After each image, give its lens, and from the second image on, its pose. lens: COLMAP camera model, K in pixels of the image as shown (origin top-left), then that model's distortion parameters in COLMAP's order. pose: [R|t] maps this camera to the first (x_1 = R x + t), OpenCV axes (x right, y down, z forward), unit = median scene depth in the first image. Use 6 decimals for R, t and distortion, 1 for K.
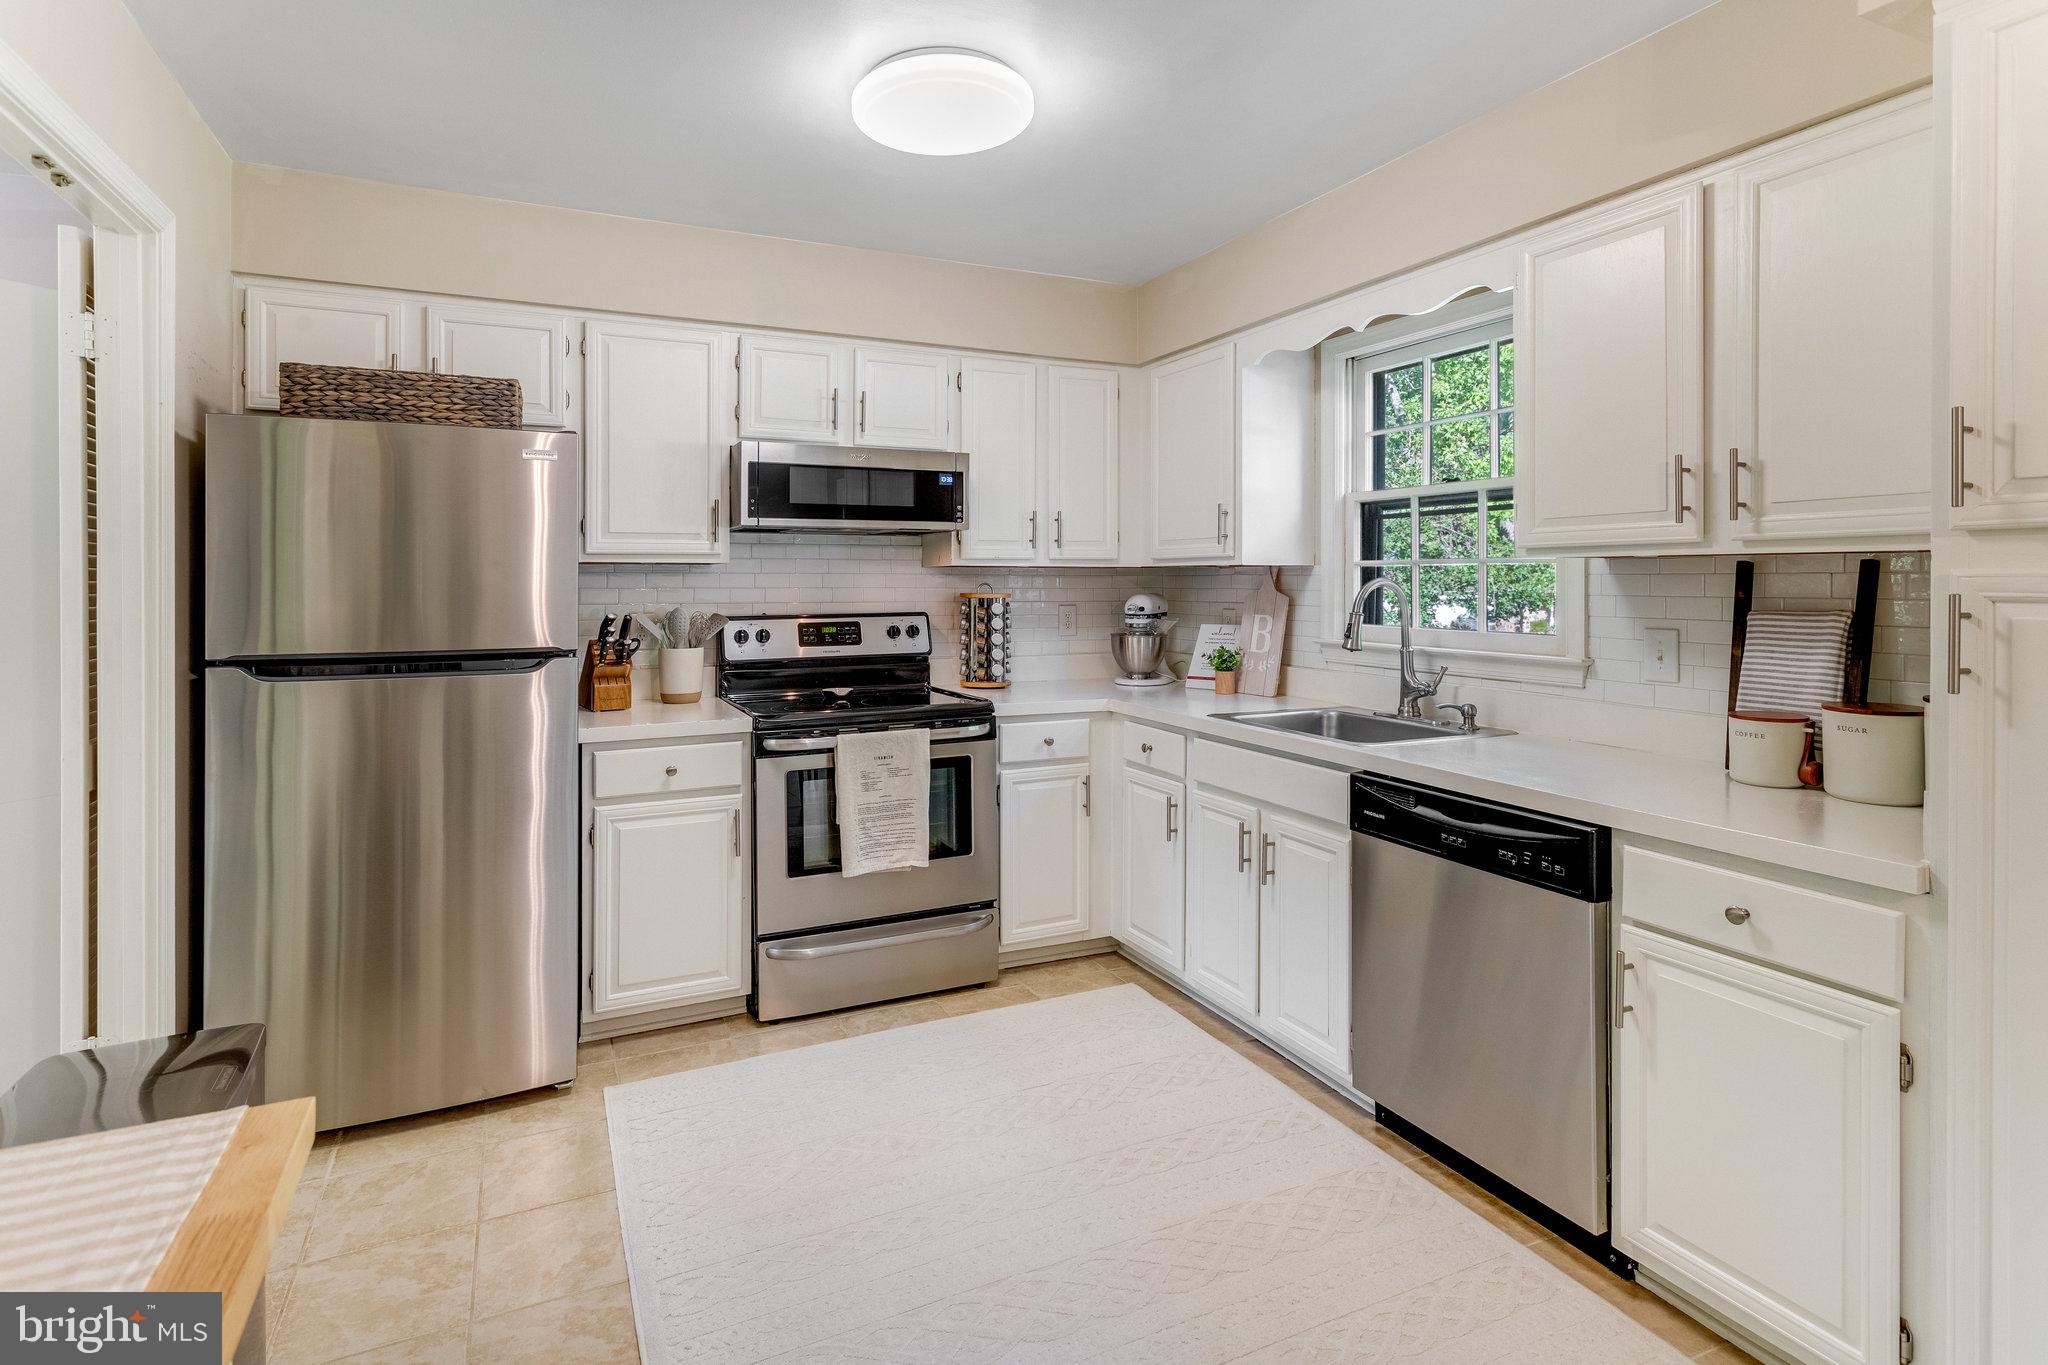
lens RADIAL K [[1013.1, 0, 972.1], [0, 1013.1, 585.4], [0, 0, 1]] dist [0.001426, 0.001230]
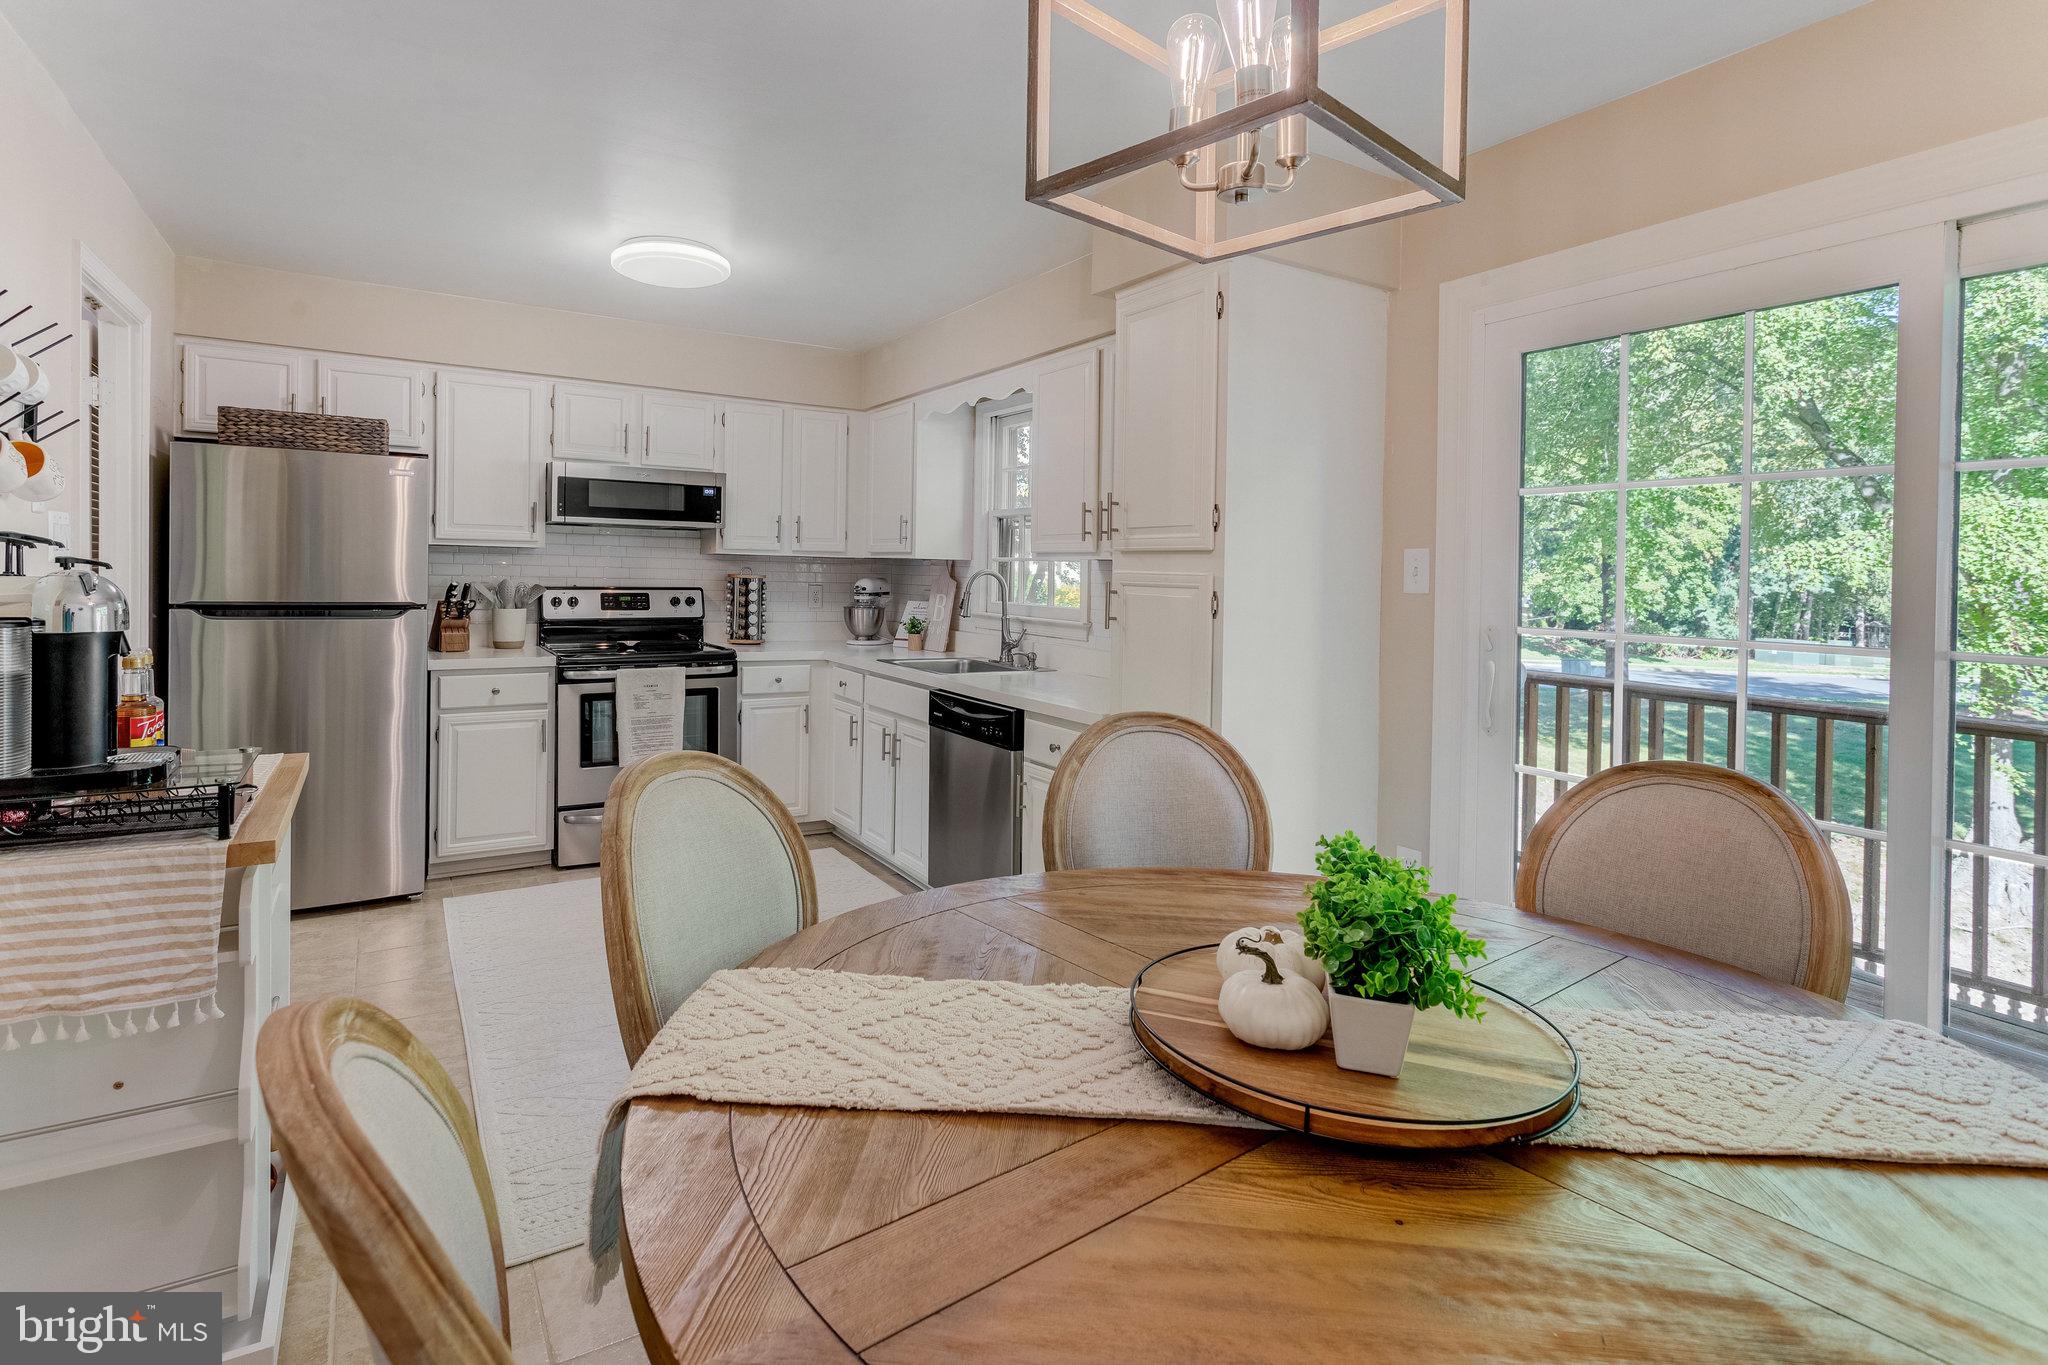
lens RADIAL K [[1016.9, 0, 960.5], [0, 1016.9, 603.3], [0, 0, 1]] dist [0.004554, 0.000329]
pose [[0.994873, 0.020821, 0.098969, 0.193855], [-0.023812, 0.999292, 0.029134, -0.000261], [-0.098292, -0.031341, 0.994664, -0.452821]]
